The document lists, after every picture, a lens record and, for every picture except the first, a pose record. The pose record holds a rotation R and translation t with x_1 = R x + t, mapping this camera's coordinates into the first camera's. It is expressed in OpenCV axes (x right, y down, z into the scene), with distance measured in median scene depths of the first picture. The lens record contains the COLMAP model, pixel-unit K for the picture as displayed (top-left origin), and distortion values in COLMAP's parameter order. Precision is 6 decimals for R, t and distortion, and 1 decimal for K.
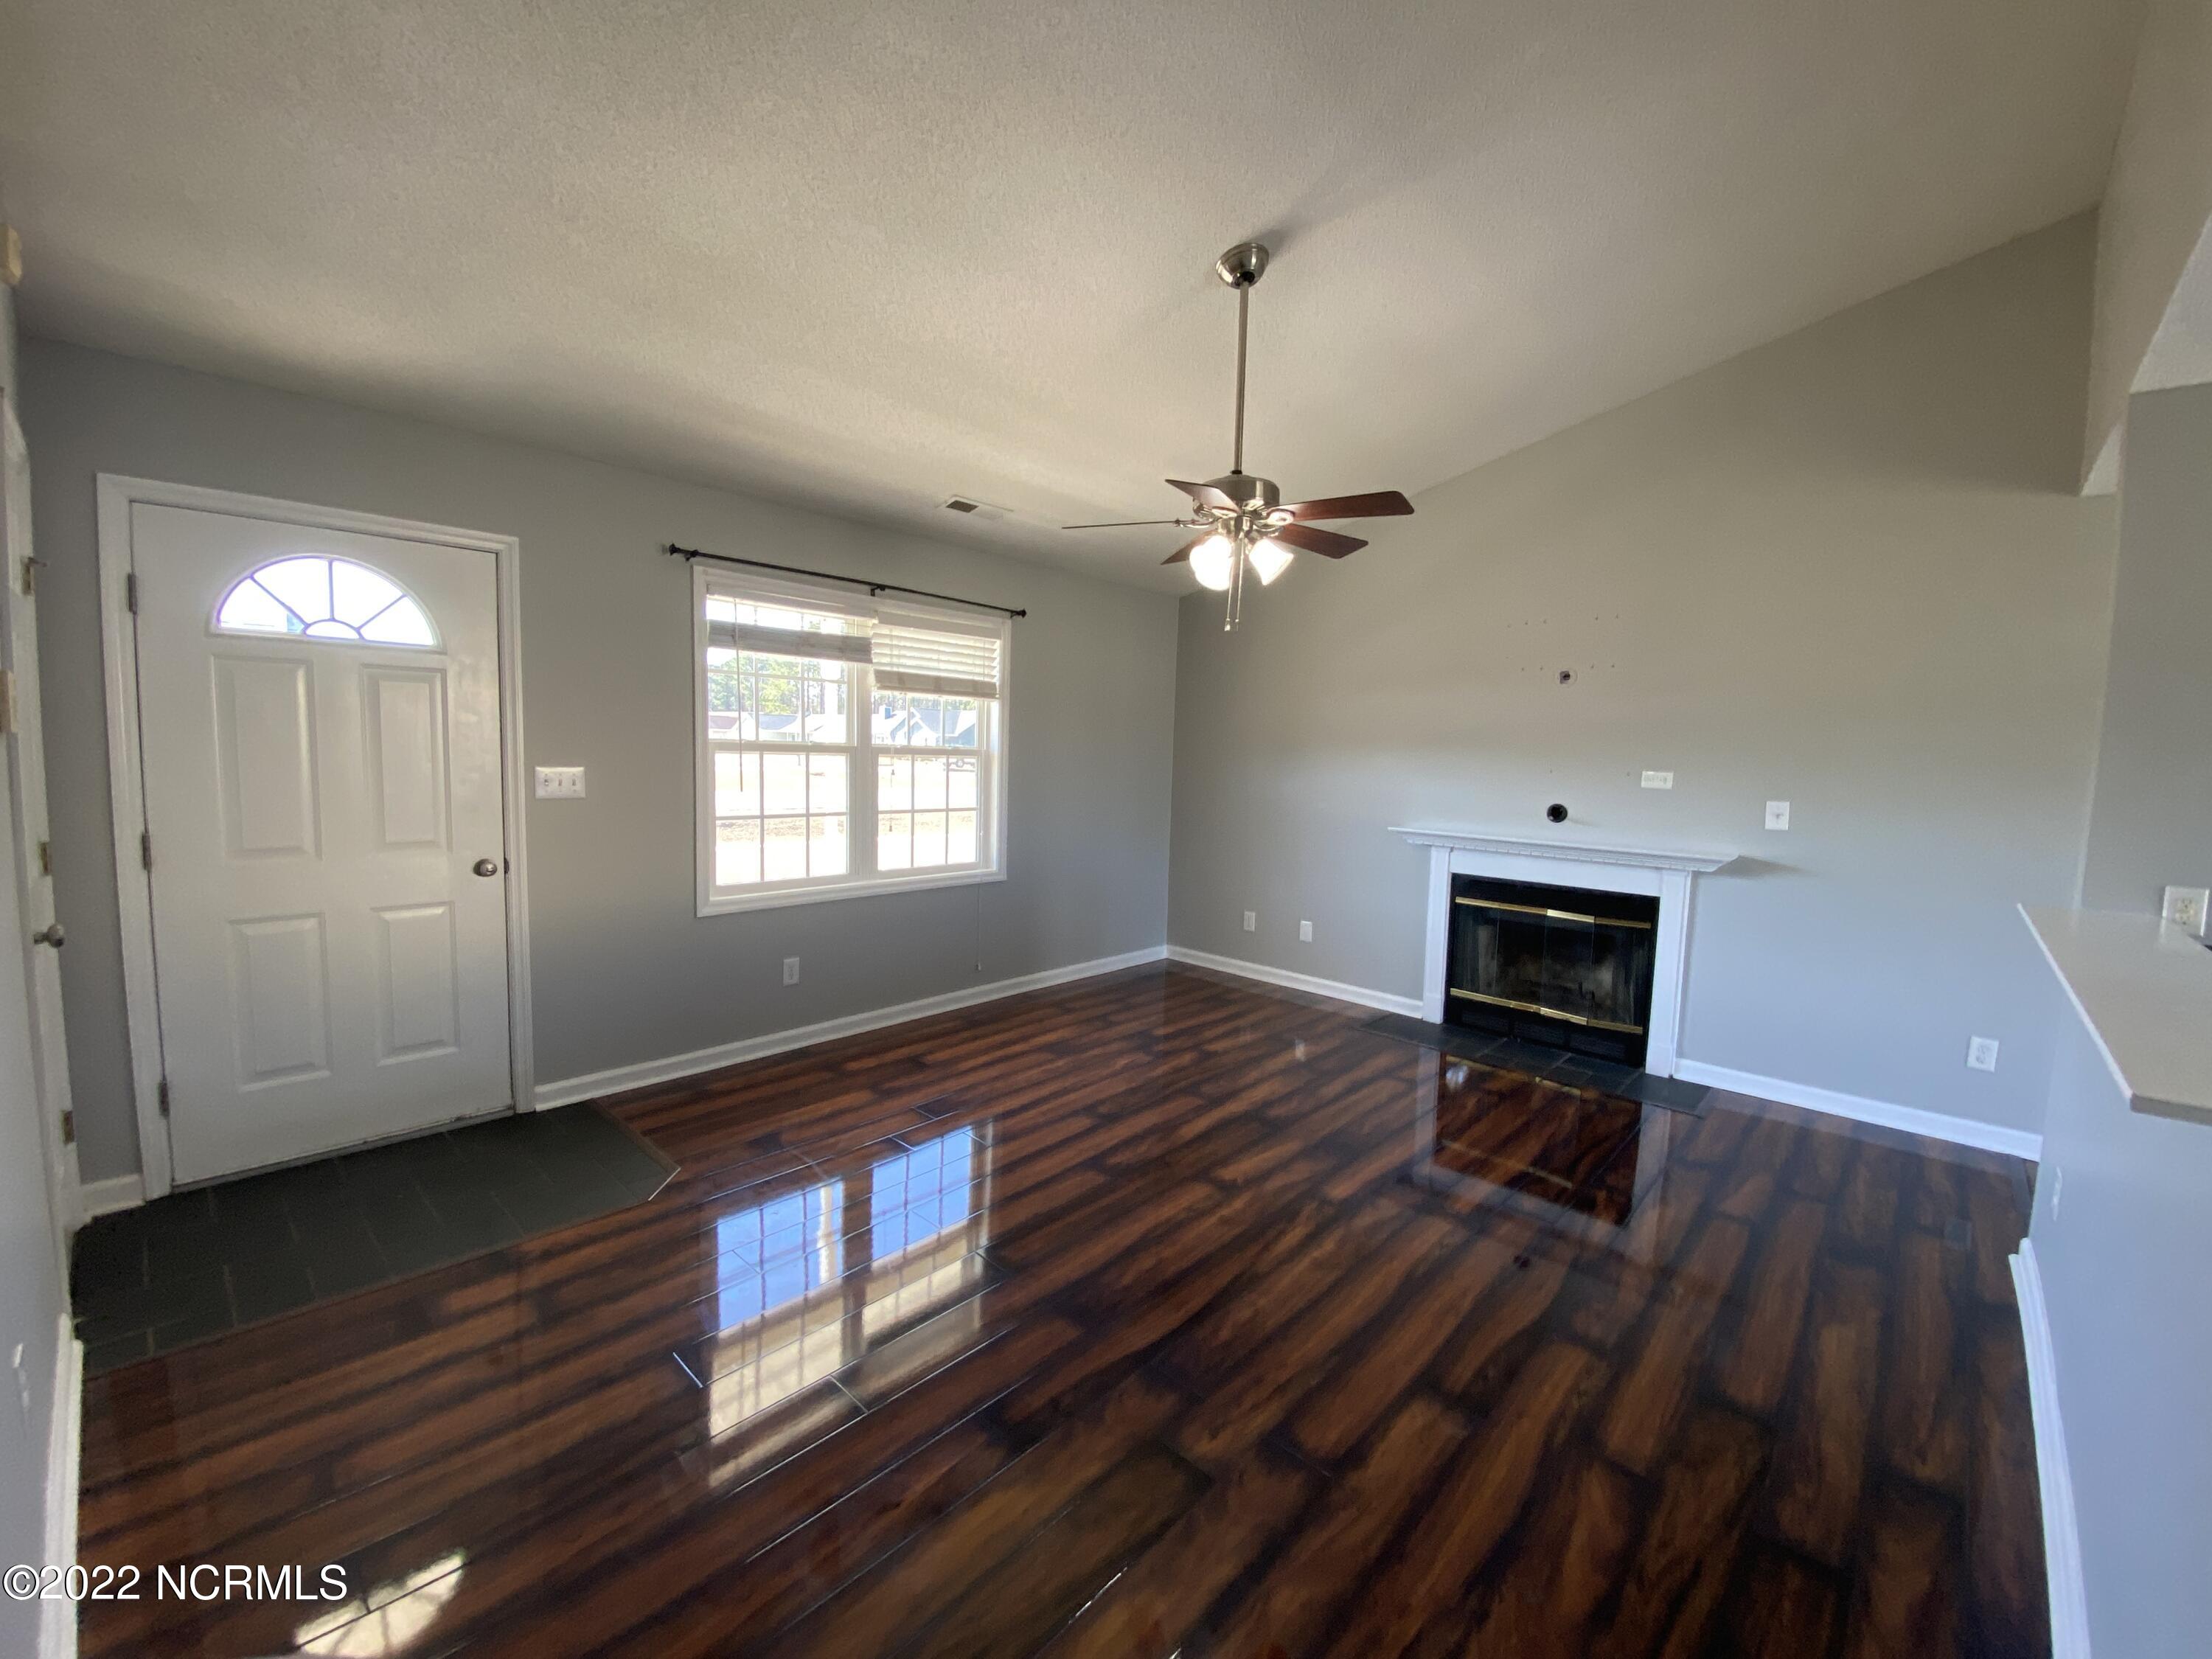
lens RADIAL K [[897.5, 0, 1094.1], [0, 897.5, 829.7], [0, 0, 1]] dist [0.043096, -0.023633]
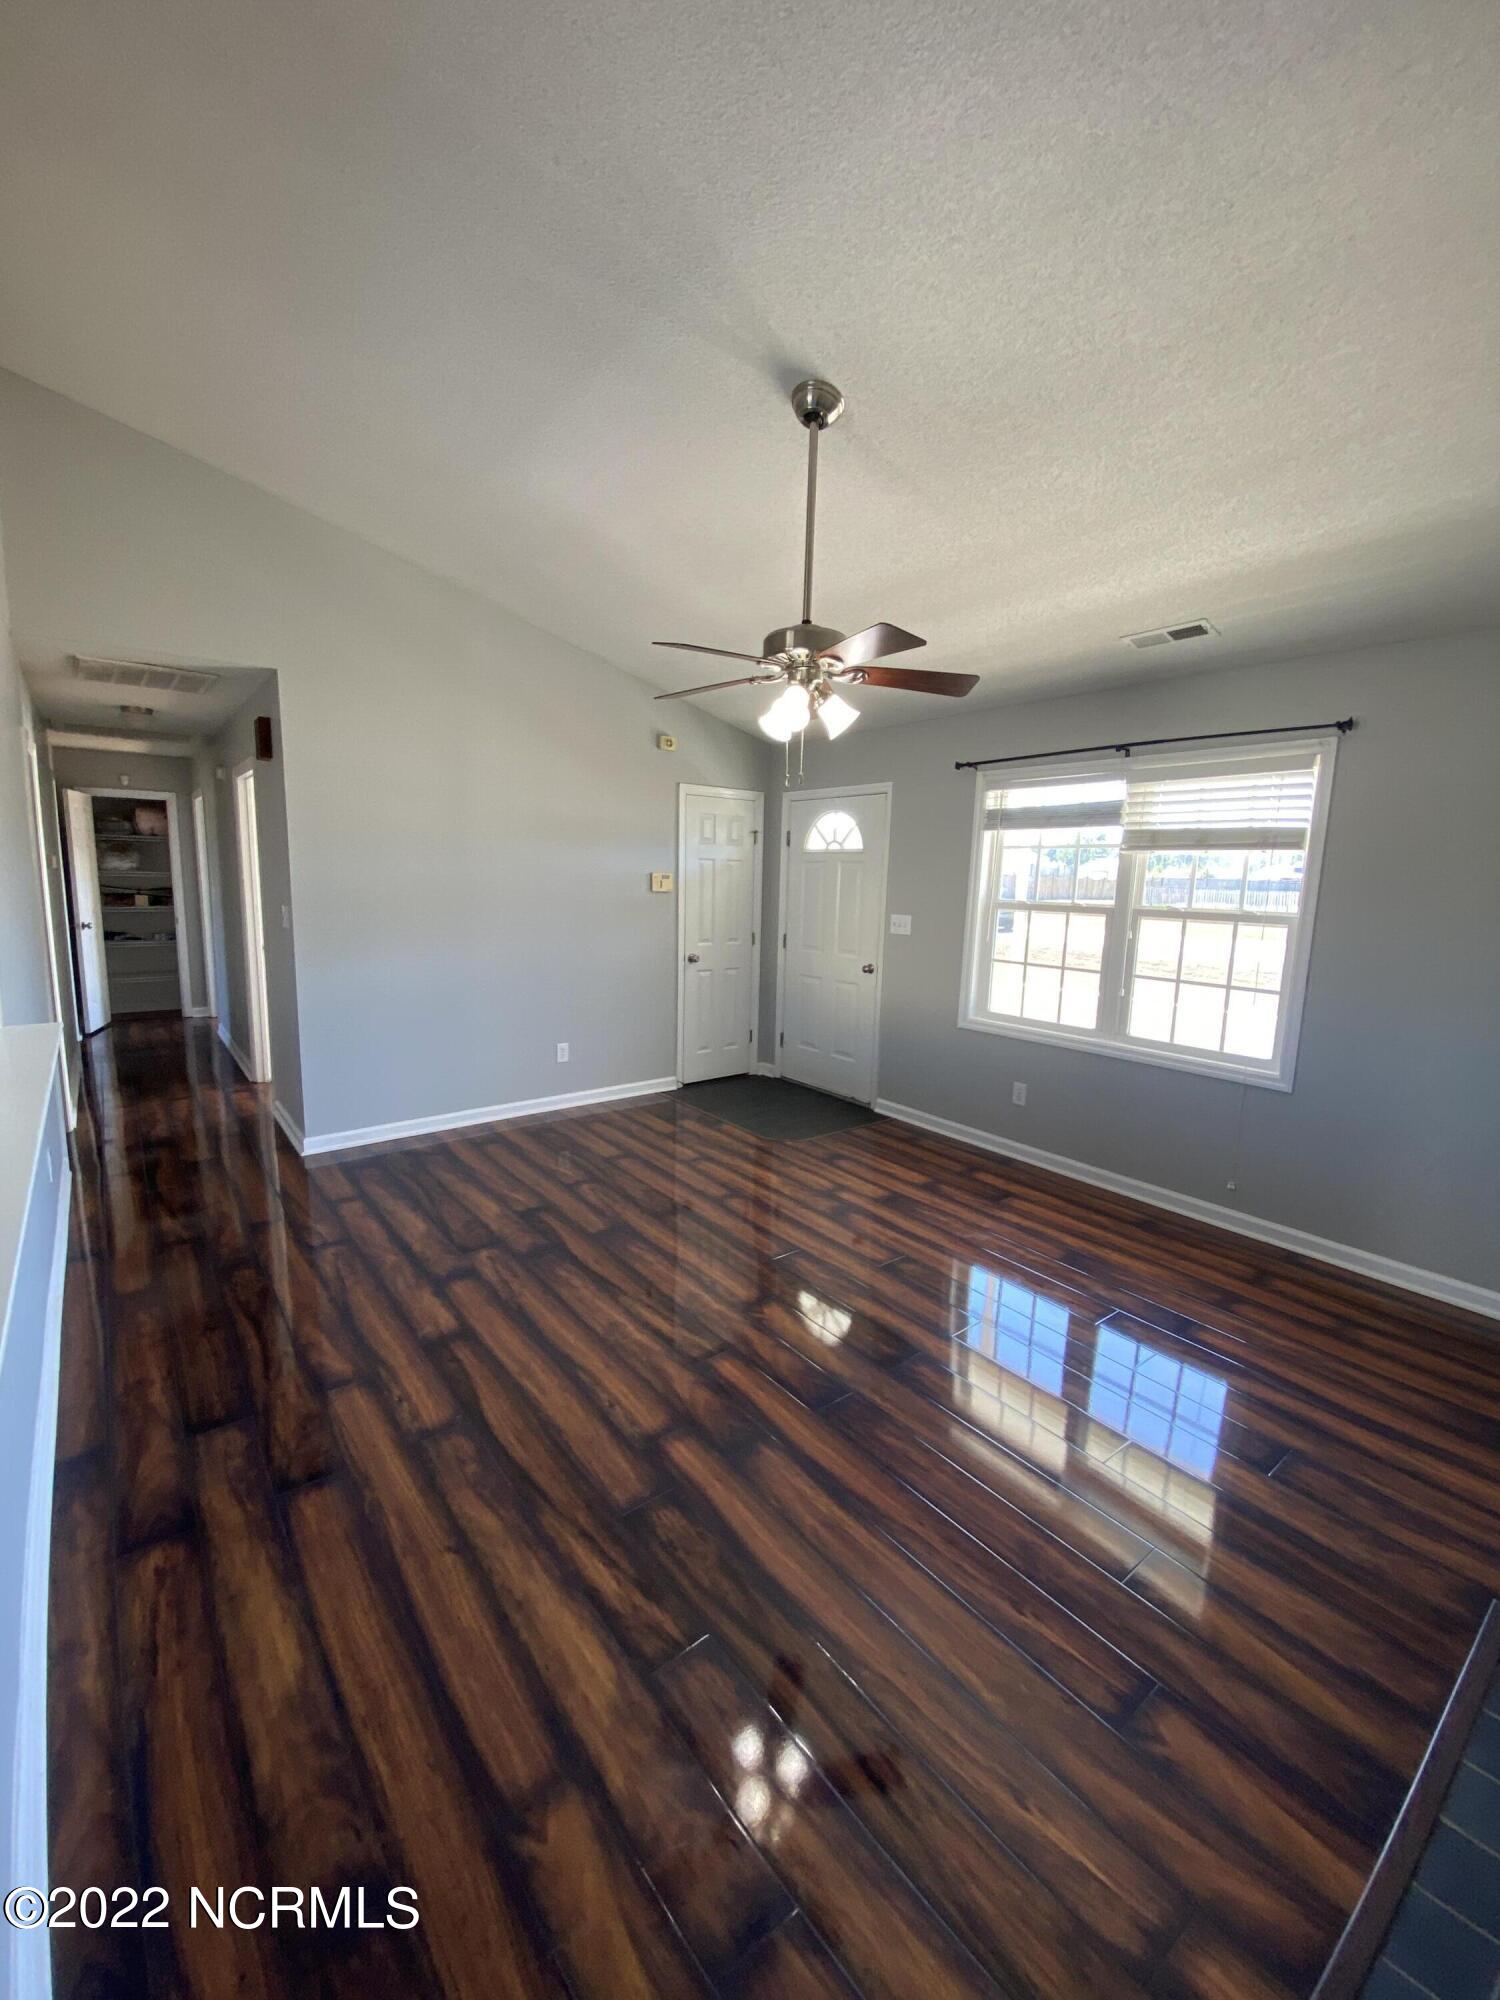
lens RADIAL K [[815.3, 0, 758.4], [0, 815.3, 993.3], [0, 0, 1]] dist [0.042252, -0.031529]
pose [[-0.144462, 0.107212, -0.983685, 0.863841], [-0.124991, 0.984173, 0.125621, -0.076406], [0.981584, 0.141099, -0.128776, 0.882396]]
